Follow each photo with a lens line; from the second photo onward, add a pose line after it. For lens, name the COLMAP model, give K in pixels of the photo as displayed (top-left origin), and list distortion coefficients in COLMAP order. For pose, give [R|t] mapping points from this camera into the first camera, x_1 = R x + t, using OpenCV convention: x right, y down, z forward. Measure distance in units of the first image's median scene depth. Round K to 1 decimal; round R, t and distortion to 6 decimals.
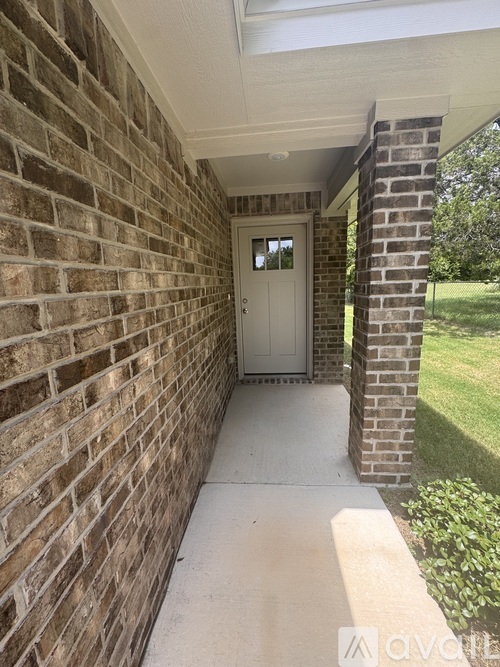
lens RADIAL K [[268.7, 0, 248.1], [0, 268.7, 333.5], [0, 0, 1]] dist [0.000091, 0.000002]
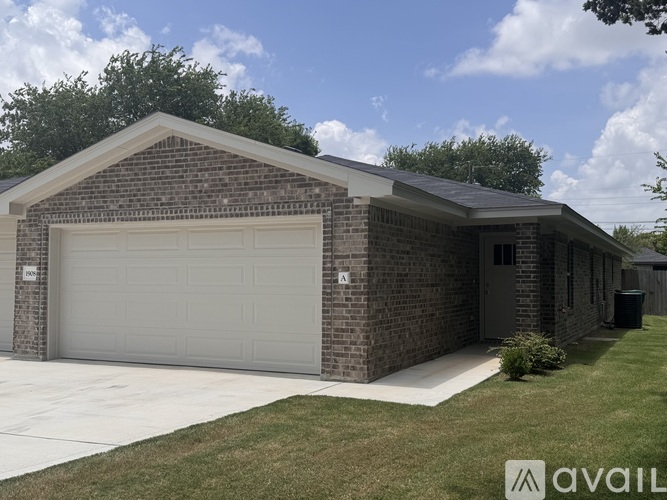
lens RADIAL K [[722.3, 0, 332.7], [0, 722.3, 249.9], [0, 0, 1]] dist [0.090601, 0.000000]
pose [[0.934407, 0.030884, -0.354866, 1.354944], [-0.106267, 0.975038, -0.194956, 1.245700], [0.339987, 0.219879, 0.914365, -6.640403]]
